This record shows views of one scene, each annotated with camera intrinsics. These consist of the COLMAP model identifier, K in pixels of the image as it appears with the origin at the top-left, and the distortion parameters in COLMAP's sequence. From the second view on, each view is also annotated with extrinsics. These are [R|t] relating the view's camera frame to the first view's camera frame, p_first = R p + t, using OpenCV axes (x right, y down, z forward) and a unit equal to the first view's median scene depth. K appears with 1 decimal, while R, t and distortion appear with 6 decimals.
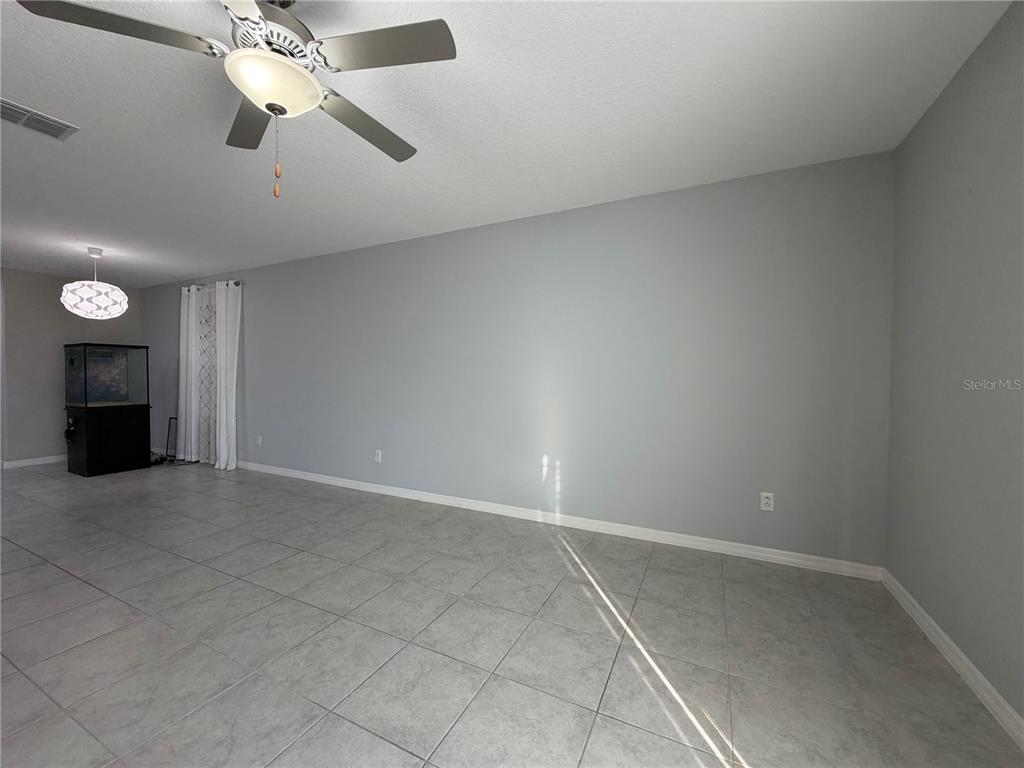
lens RADIAL K [[406.8, 0, 508.5], [0, 406.8, 382.9], [0, 0, 1]] dist [0.000086, -0.000078]
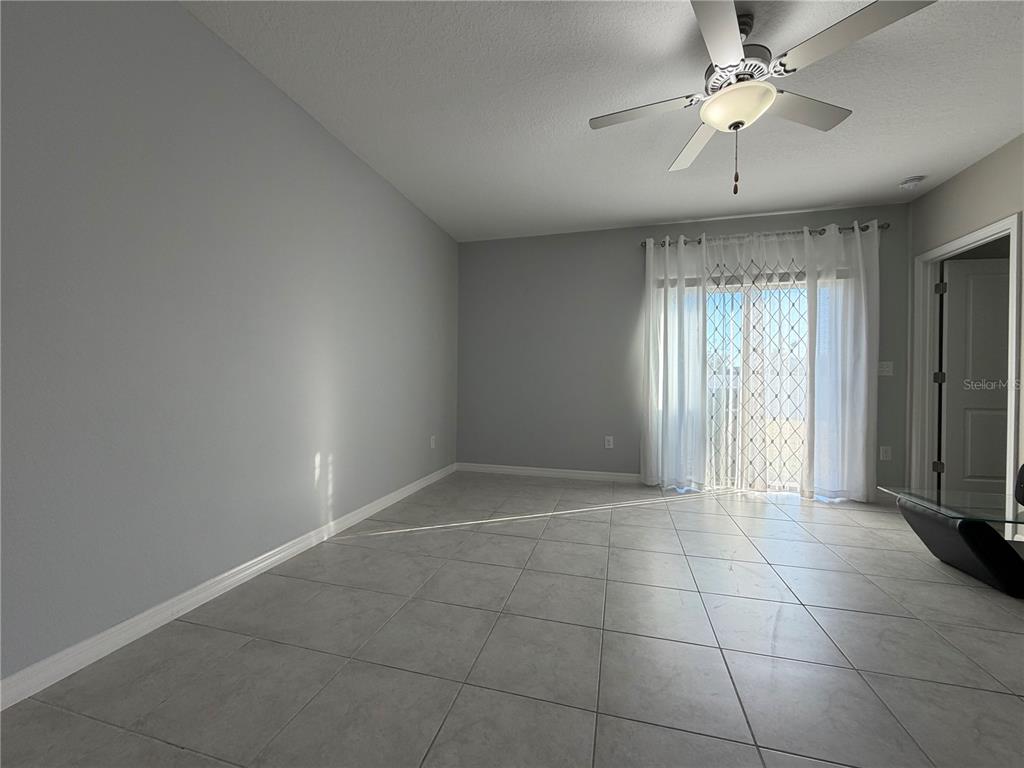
lens RADIAL K [[406.8, 0, 508.5], [0, 406.8, 382.9], [0, 0, 1]] dist [0.000086, -0.000078]
pose [[-0.189328, -0.011118, 0.981851, -0.774260], [0.005443, 0.999909, 0.012372, 0.049412], [-0.981899, 0.007687, -0.189250, 0.887666]]
